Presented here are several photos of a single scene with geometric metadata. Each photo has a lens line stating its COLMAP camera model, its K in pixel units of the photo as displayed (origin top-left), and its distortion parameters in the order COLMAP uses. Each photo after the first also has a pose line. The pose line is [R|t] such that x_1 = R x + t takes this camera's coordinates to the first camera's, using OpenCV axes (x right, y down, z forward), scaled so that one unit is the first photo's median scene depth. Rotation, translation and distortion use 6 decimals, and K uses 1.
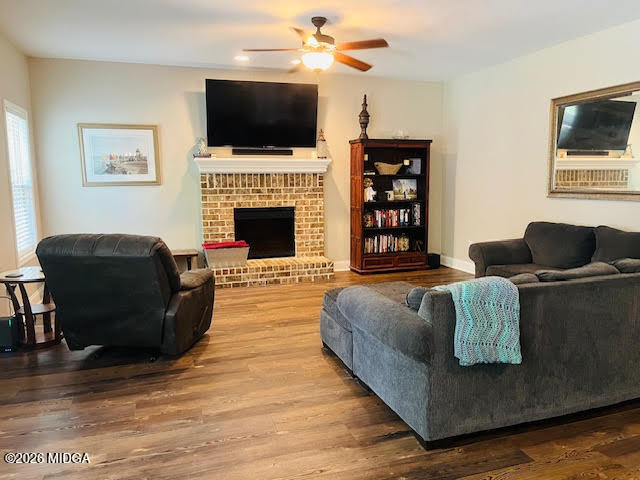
lens RADIAL K [[492.1, 0, 320.0], [0, 492.1, 240.0], [0, 0, 1]] dist [0.127325, -0.147001]
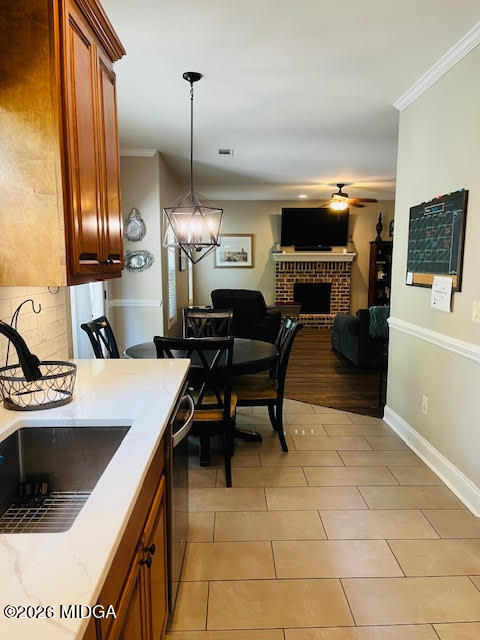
lens RADIAL K [[492.1, 0, 240.0], [0, 492.1, 320.0], [0, 0, 1]] dist [0.127325, -0.147001]
pose [[0.957598, 0.050289, -0.283685, 0.135577], [-0.052439, 0.998624, 0.000017, 0.073990], [0.283295, 0.014860, 0.958918, -0.668836]]
